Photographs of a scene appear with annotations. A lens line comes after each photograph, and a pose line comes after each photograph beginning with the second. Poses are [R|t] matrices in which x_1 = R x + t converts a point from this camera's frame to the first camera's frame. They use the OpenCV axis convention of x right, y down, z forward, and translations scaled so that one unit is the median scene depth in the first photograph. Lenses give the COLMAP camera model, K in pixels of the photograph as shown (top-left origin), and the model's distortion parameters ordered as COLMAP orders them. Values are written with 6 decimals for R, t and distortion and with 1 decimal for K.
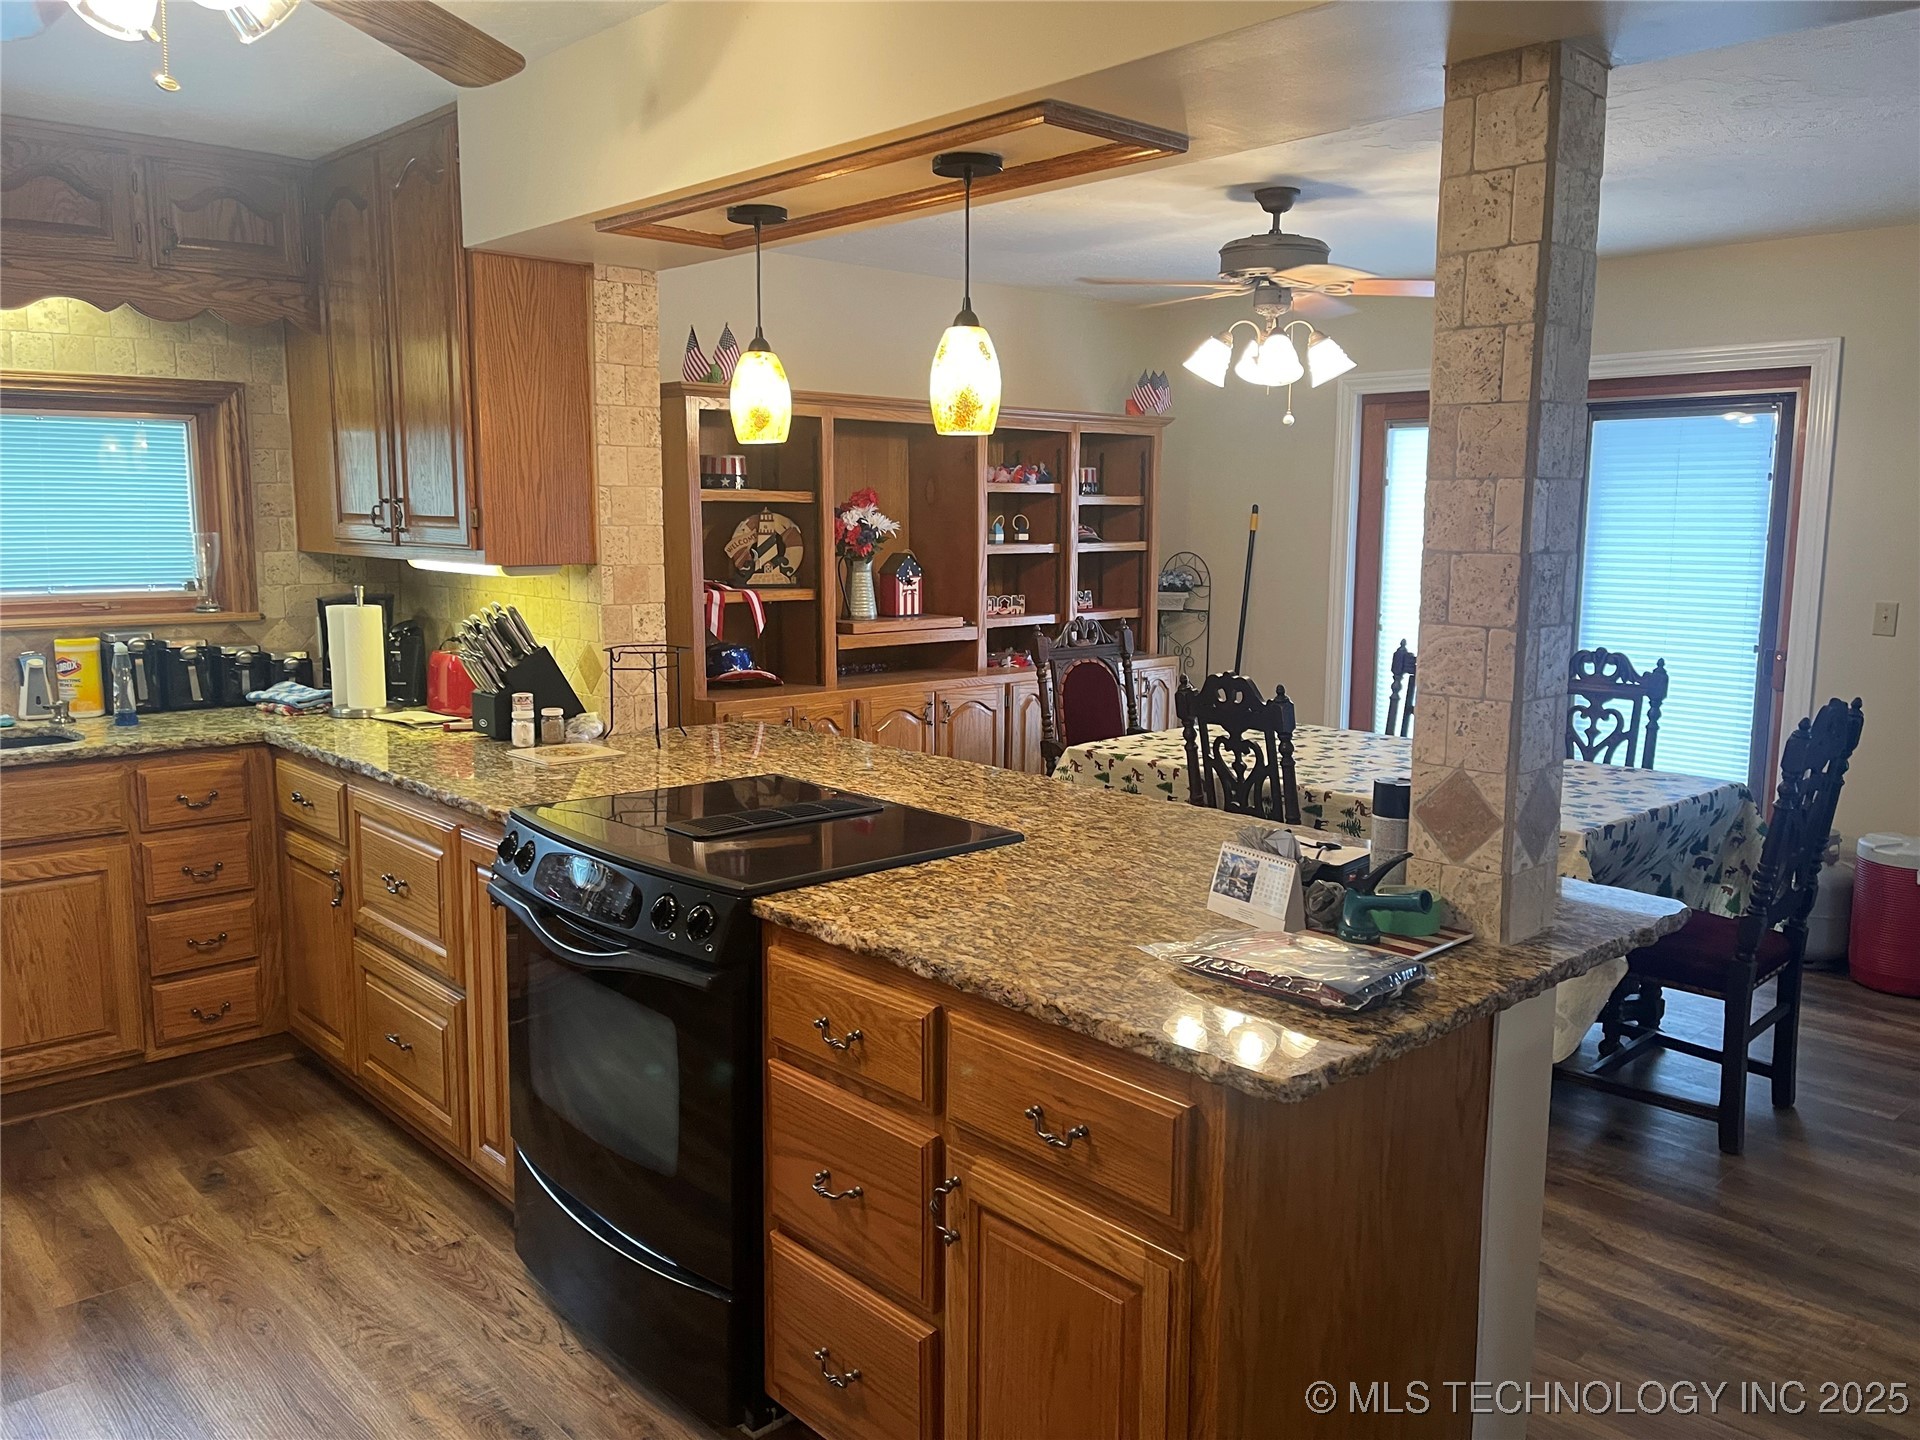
lens RADIAL K [[1457.5, 0, 967.8], [0, 1457.5, 718.0], [0, 0, 1]] dist [0.082706, -0.110265]
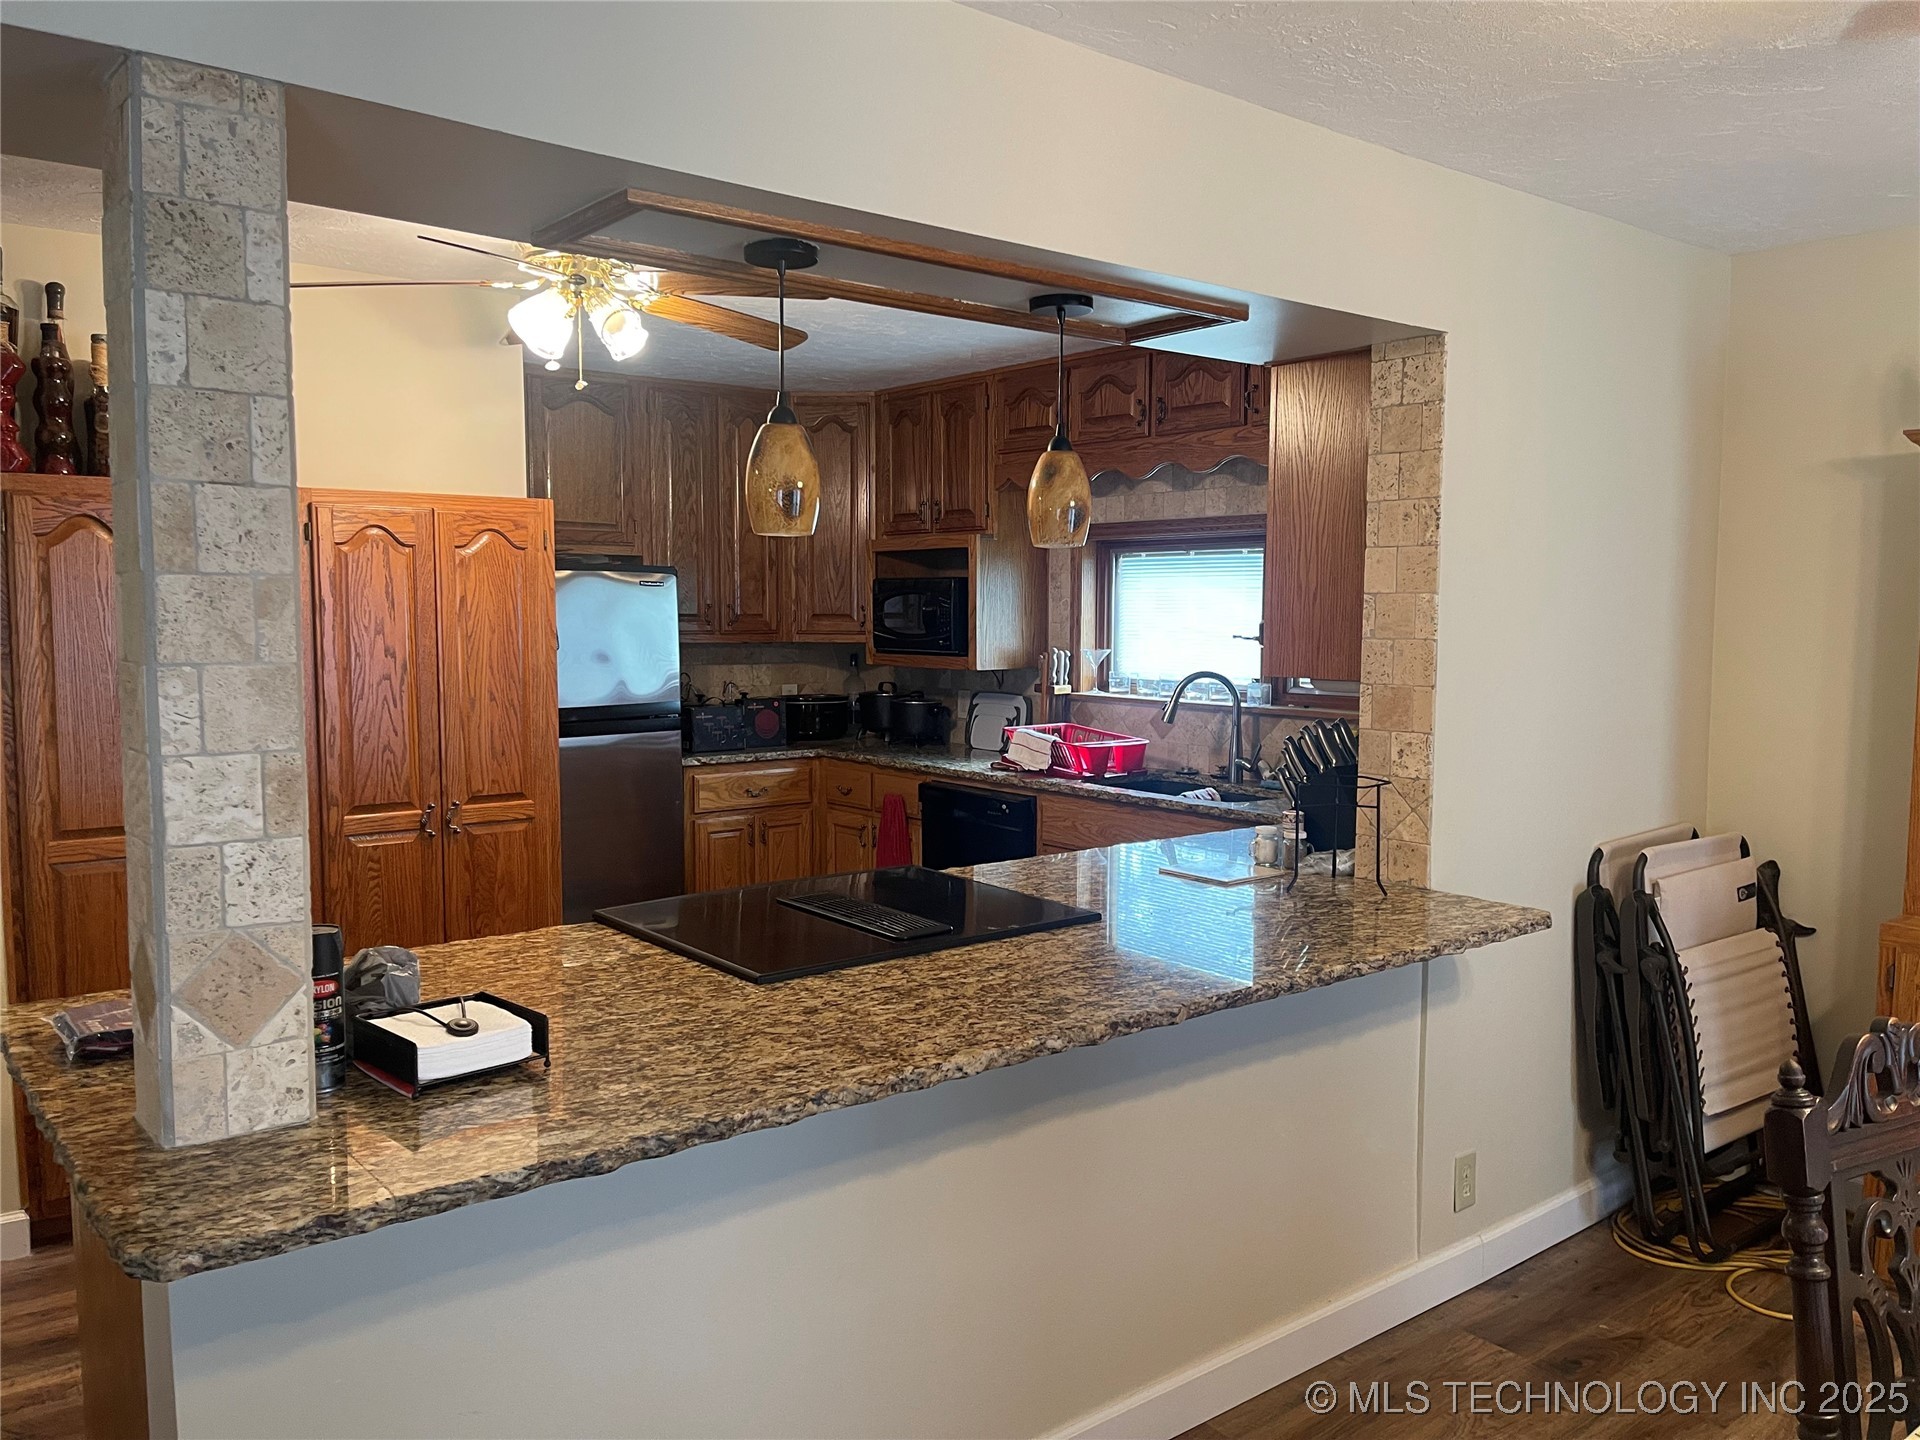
lens RADIAL K [[1457.5, 0, 954.1], [0, 1457.5, 732.4], [0, 0, 1]] dist [0.082706, -0.110265]
pose [[-0.072056, 0.077515, -0.994384, 0.537541], [-0.148177, 0.985080, 0.087527, -0.096751], [0.986332, 0.153652, -0.059495, 0.681119]]
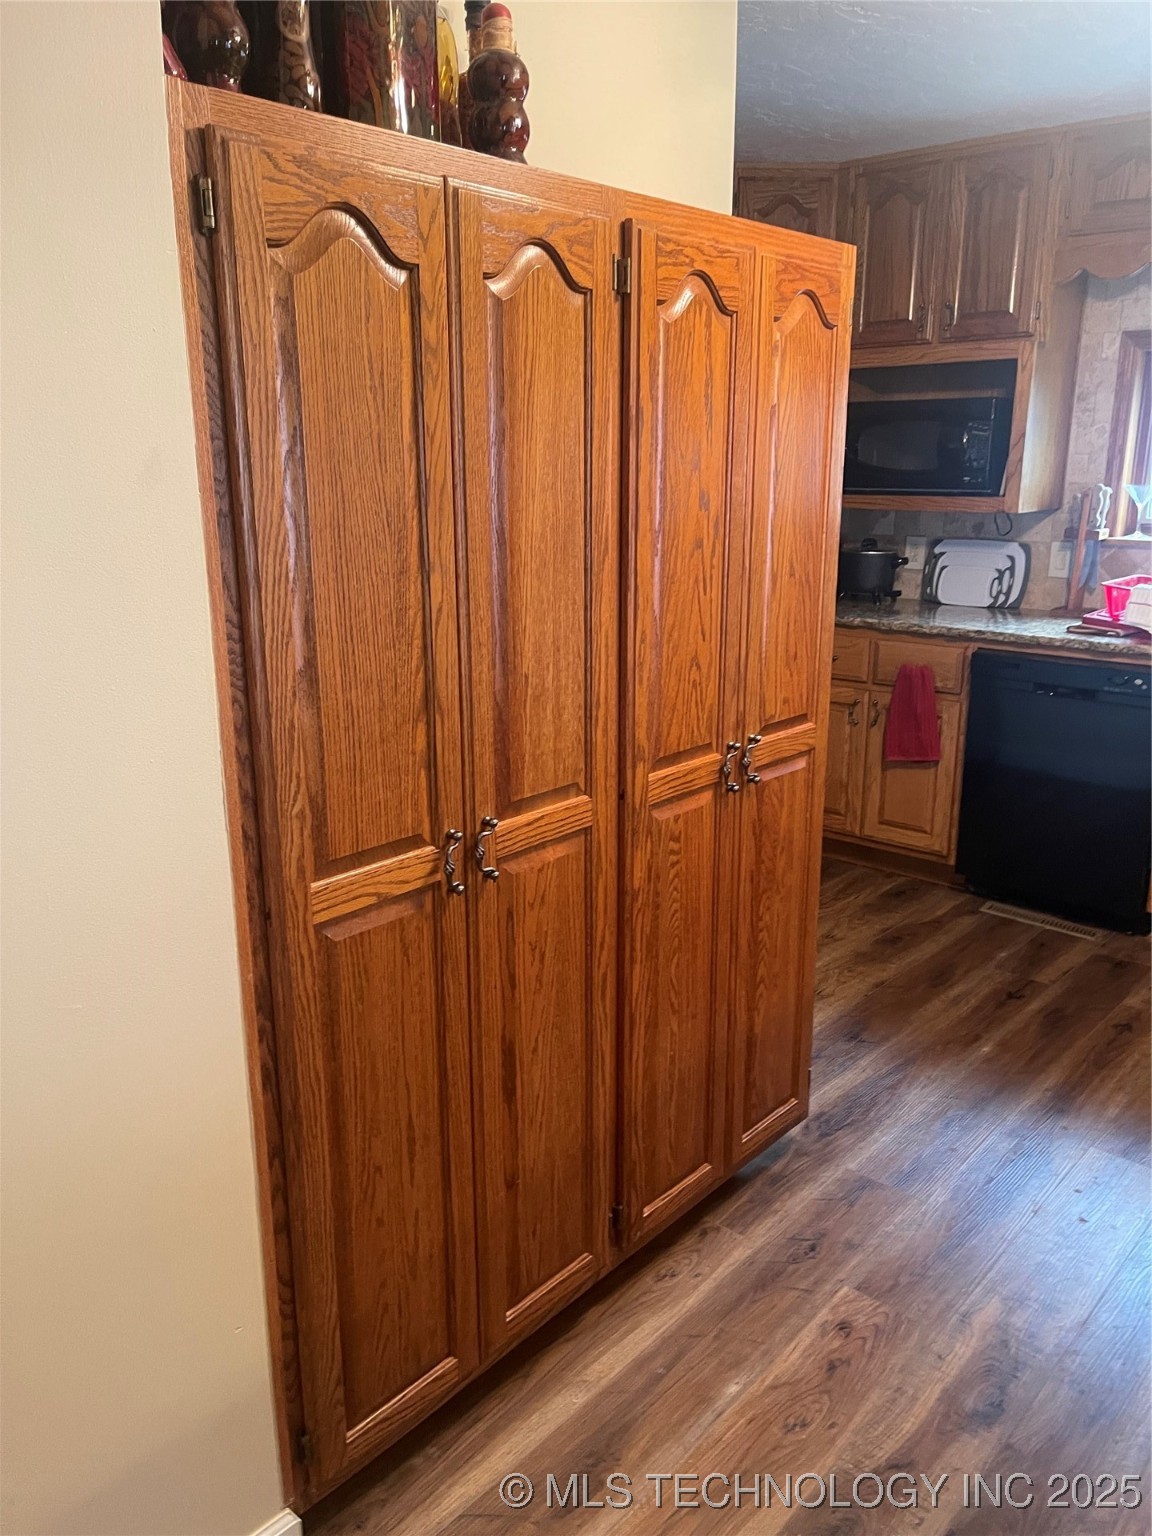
lens RADIAL K [[1166.0, 0, 583.7], [0, 1166.0, 780.9], [0, 0, 1]] dist [0.082706, -0.110265]
pose [[0.098898, 0.257061, -0.961321, 0.114532], [-0.140350, 0.960004, 0.242270, -0.017316], [0.985150, 0.110962, 0.131021, 0.206494]]
